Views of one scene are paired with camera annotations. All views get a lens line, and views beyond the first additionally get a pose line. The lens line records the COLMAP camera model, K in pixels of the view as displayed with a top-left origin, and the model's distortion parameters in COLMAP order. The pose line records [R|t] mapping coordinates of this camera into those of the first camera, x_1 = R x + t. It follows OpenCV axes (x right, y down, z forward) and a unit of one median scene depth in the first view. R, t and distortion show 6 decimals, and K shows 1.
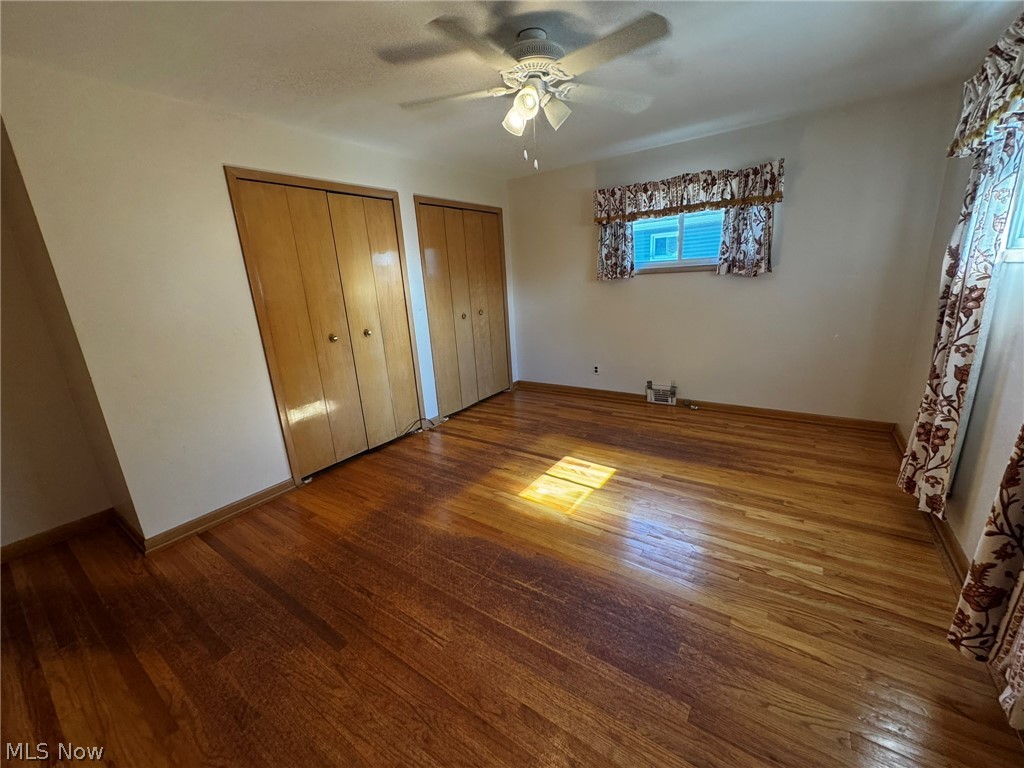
lens RADIAL K [[408.6, 0, 510.4], [0, 408.6, 383.0], [0, 0, 1]] dist [-0.002753, 0.000669]
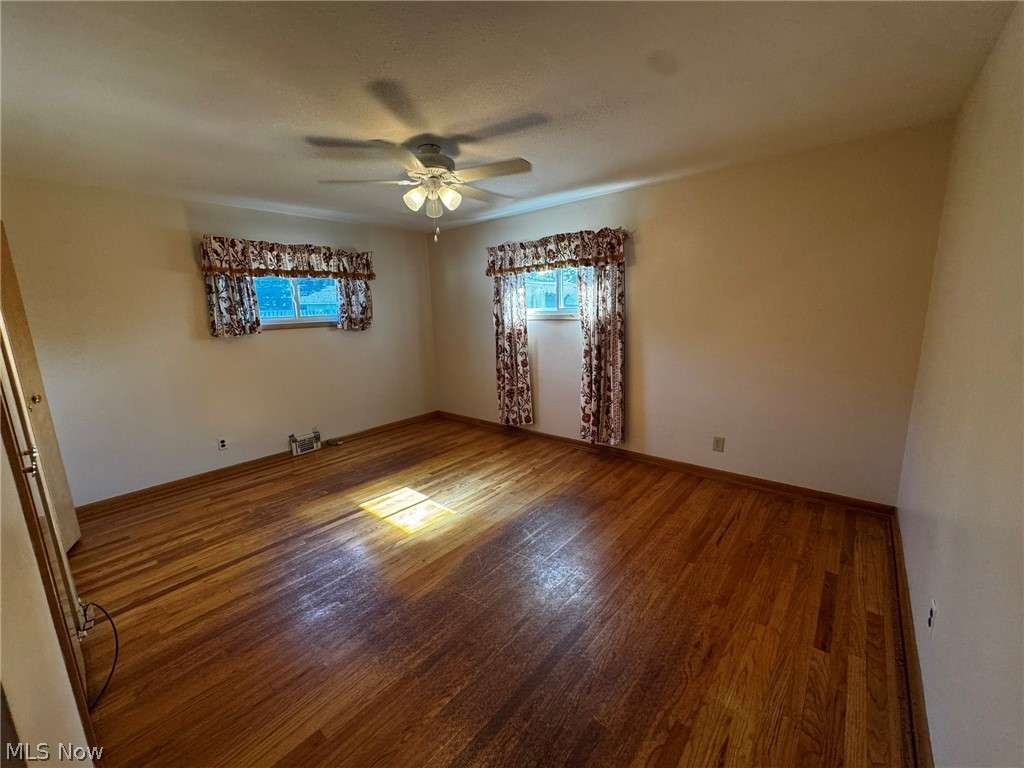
lens RADIAL K [[408.6, 0, 510.1], [0, 408.6, 384.4], [0, 0, 1]] dist [-0.002753, 0.000669]
pose [[0.099330, -0.129636, 0.986574, -0.709002], [0.280314, 0.954968, 0.097260, -0.086512], [-0.954755, 0.266890, 0.131196, 0.410397]]
